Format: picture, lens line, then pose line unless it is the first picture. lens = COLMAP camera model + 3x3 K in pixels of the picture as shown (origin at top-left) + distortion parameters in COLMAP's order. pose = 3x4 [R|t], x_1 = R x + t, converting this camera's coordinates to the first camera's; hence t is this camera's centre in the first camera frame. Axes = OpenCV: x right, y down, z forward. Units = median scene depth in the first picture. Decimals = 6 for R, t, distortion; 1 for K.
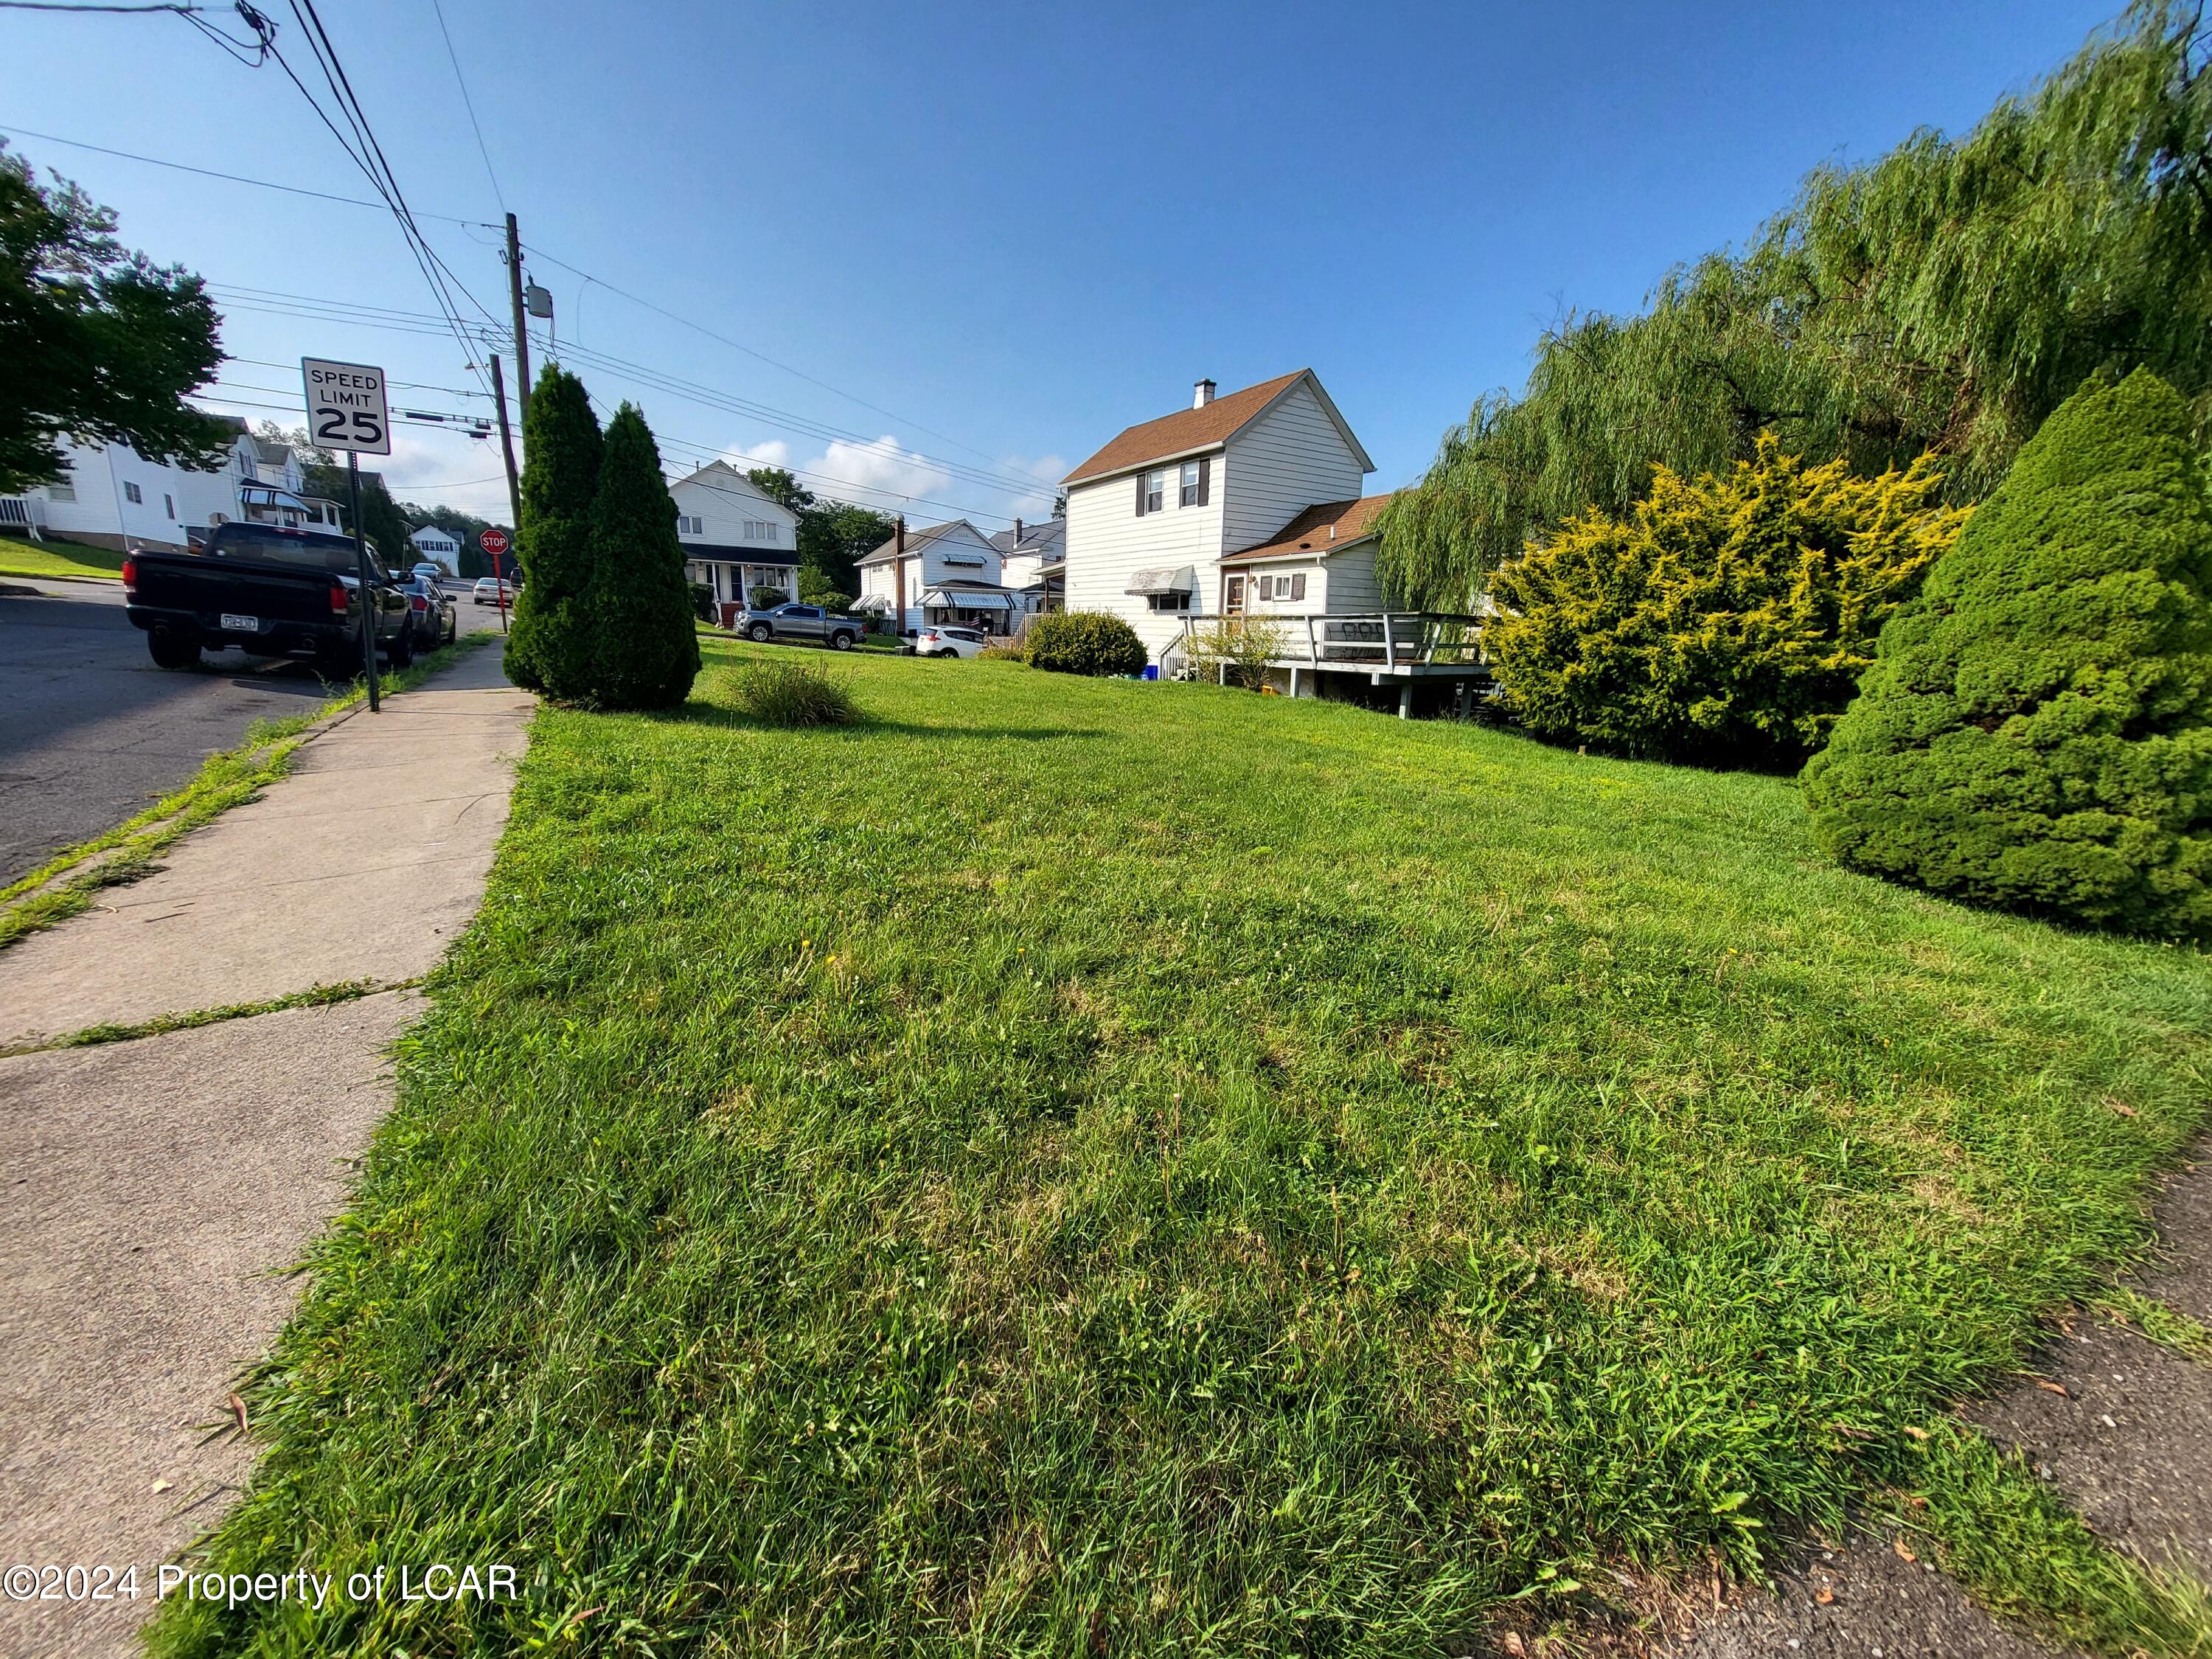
lens RADIAL K [[870.7, 0, 1096.3], [0, 870.7, 788.4], [0, 0, 1]] dist [0.004403, -0.000522]
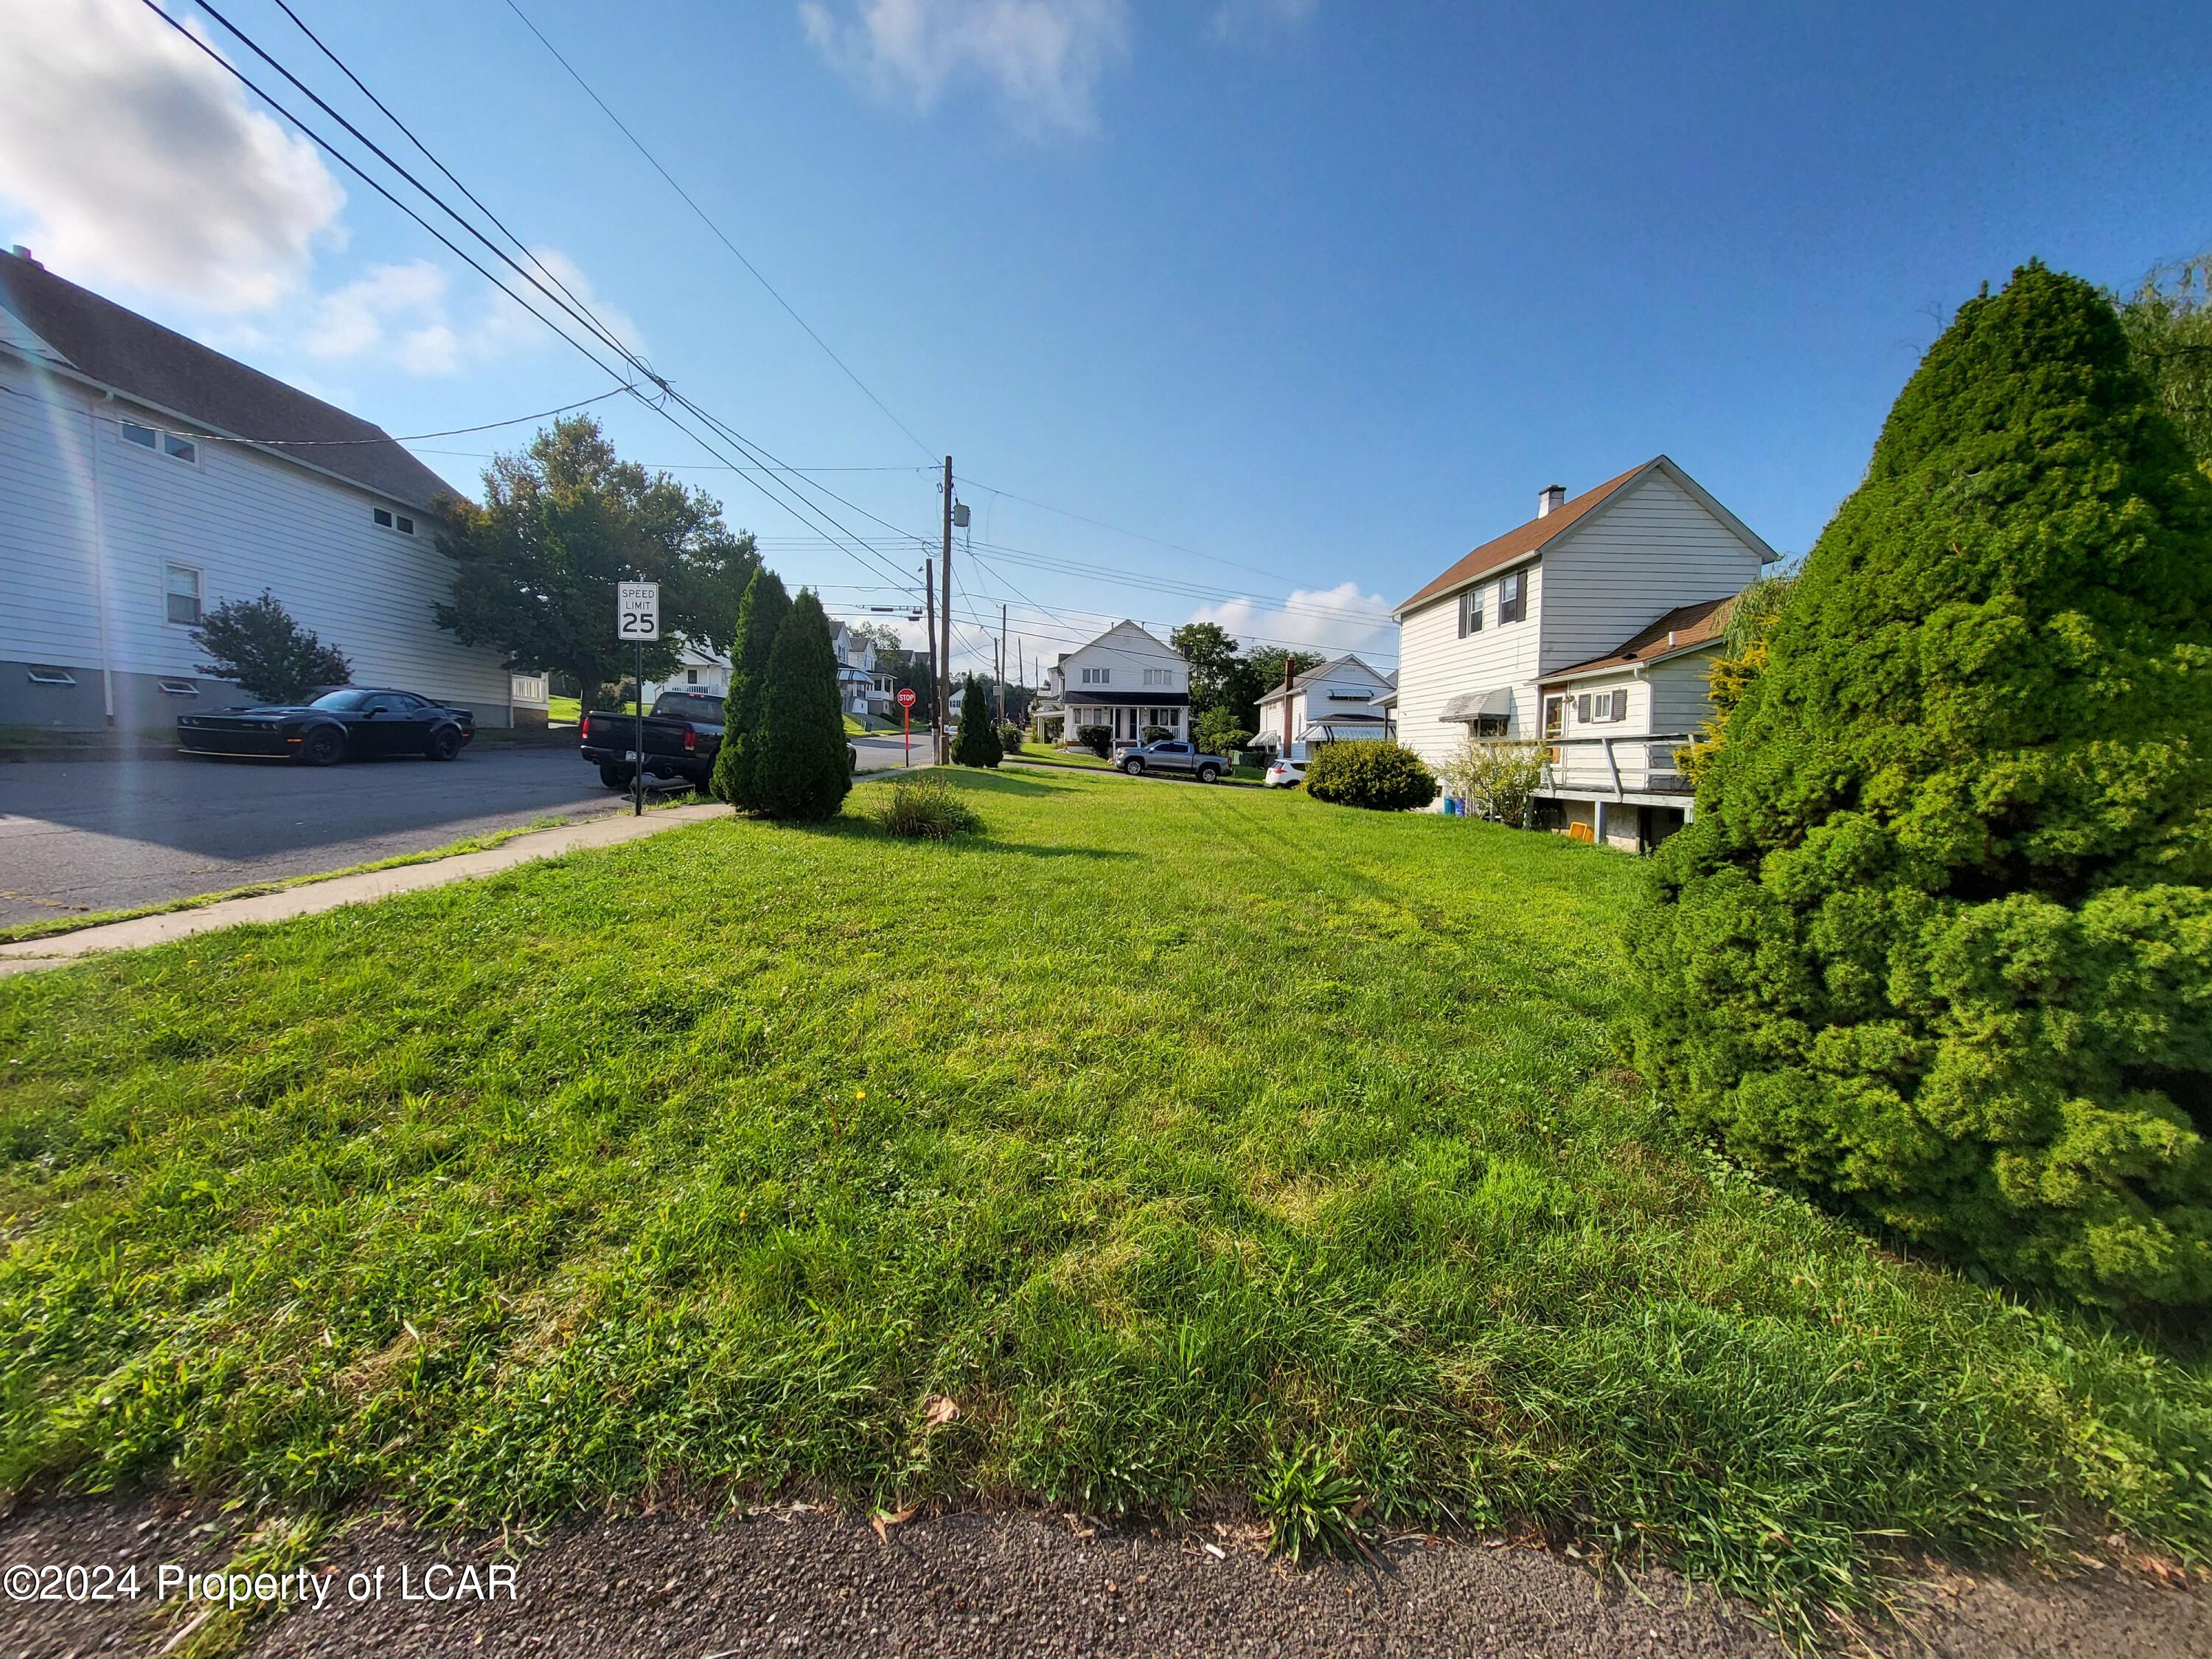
lens RADIAL K [[870.7, 0, 1096.3], [0, 870.7, 788.4], [0, 0, 1]] dist [0.004403, -0.000522]
pose [[0.869977, 0.006008, -0.493055, 0.202774], [-0.082136, 0.987722, -0.132890, -0.001580], [0.486203, 0.156109, 0.859789, 0.054021]]
